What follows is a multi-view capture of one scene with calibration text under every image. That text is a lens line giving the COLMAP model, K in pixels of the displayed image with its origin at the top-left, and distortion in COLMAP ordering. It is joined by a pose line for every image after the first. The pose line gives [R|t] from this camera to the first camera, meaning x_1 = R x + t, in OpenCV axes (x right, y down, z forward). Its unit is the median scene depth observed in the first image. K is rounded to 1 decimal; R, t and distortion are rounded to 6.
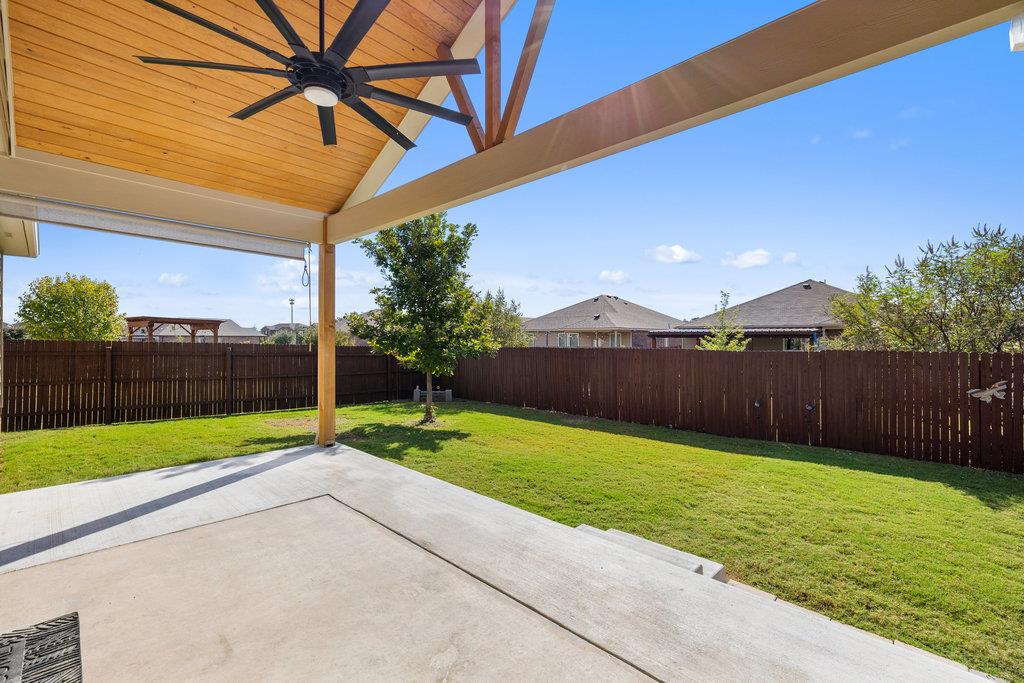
lens RADIAL K [[440.6, 0, 511.8], [0, 440.6, 350.4], [0, 0, 1]] dist [0.003405, 0.000744]
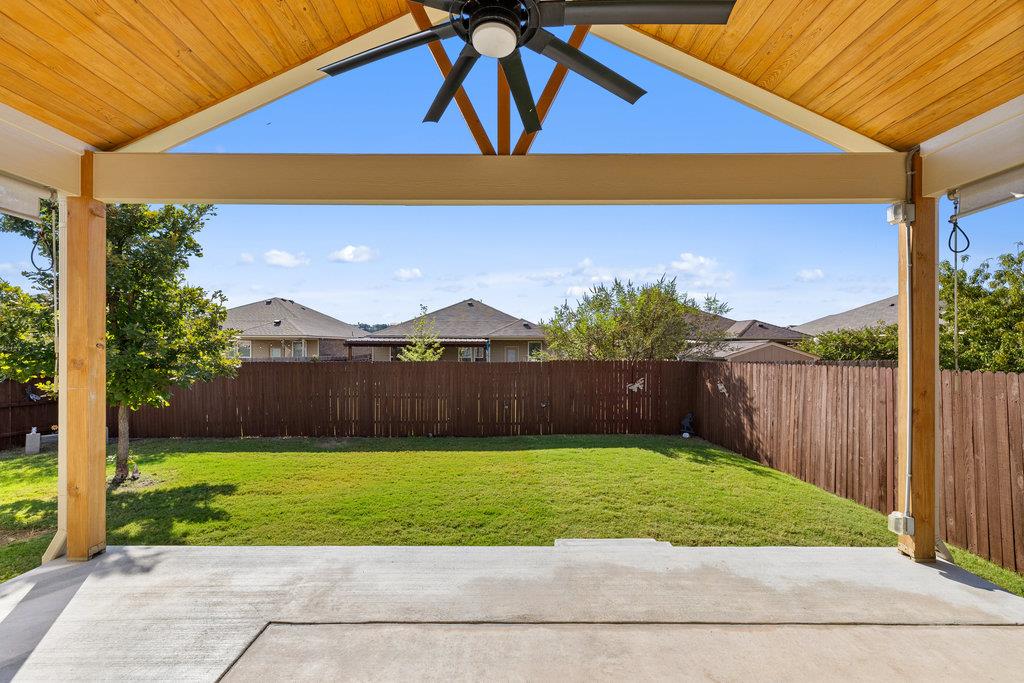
lens RADIAL K [[440.6, 0, 511.8], [0, 440.6, 350.4], [0, 0, 1]] dist [0.003405, 0.000744]
pose [[0.721536, -0.007549, 0.692335, -0.230474], [0.017052, 0.999831, -0.006871, -0.018361], [-0.692167, 0.016763, 0.721543, 0.118120]]
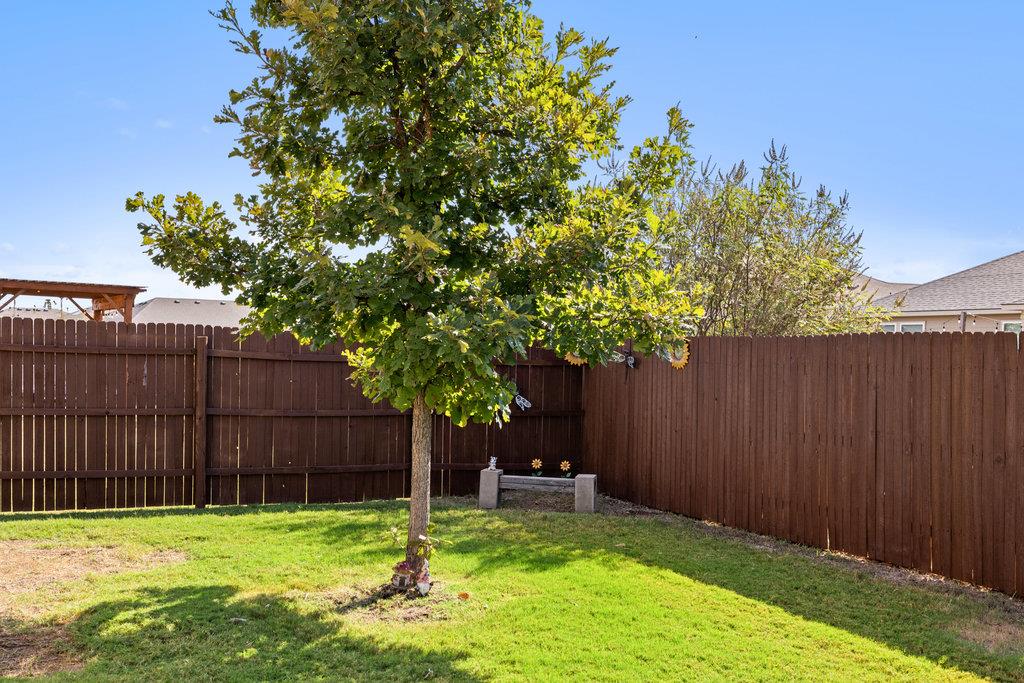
lens RADIAL K [[1052.2, 0, 552.8], [0, 1052.2, 372.8], [0, 0, 1]] dist [0.008085, 0.002846]
pose [[0.949041, 0.013939, -0.314845, 0.092413], [-0.015011, 0.999887, -0.000981, 0.028418], [0.314796, 0.005657, 0.949143, 0.430494]]
